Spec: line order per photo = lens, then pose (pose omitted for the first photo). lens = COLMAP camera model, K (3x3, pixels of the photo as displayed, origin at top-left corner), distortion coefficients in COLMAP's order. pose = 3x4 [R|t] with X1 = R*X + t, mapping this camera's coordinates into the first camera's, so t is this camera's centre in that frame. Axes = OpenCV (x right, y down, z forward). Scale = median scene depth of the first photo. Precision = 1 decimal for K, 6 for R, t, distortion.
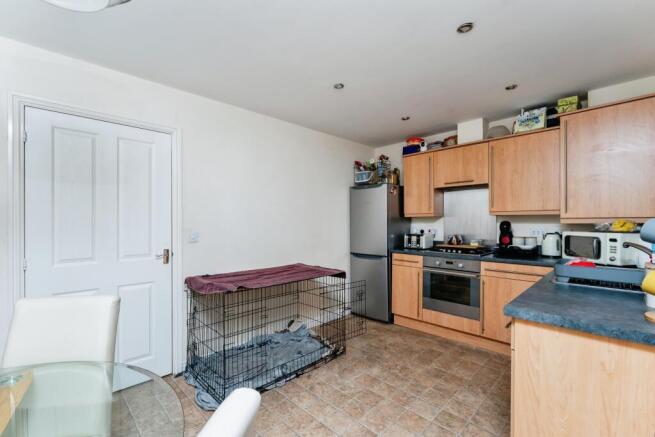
lens RADIAL K [[278.7, 0, 328.5], [0, 278.7, 220.0], [0, 0, 1]] dist [-0.001961, -0.000727]
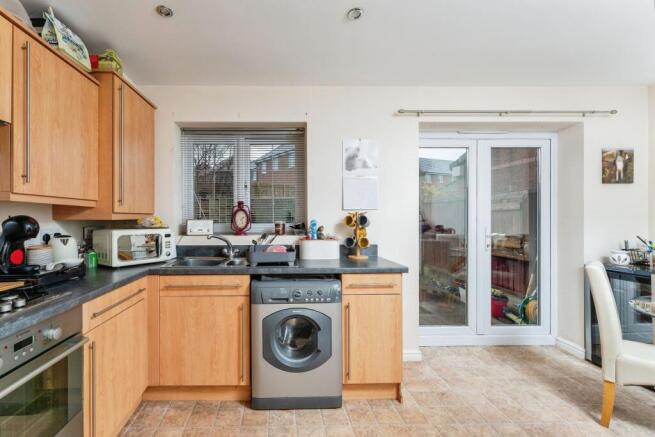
lens RADIAL K [[269.4, 0, 325.5], [0, 269.4, 217.7], [0, 0, 1]] dist [-0.002068, 0.000121]
pose [[-0.751483, 0.003872, 0.659741, -0.050239], [0.004705, 0.999989, -0.000510, 0.010150], [-0.659735, 0.002721, -0.751493, 1.233401]]
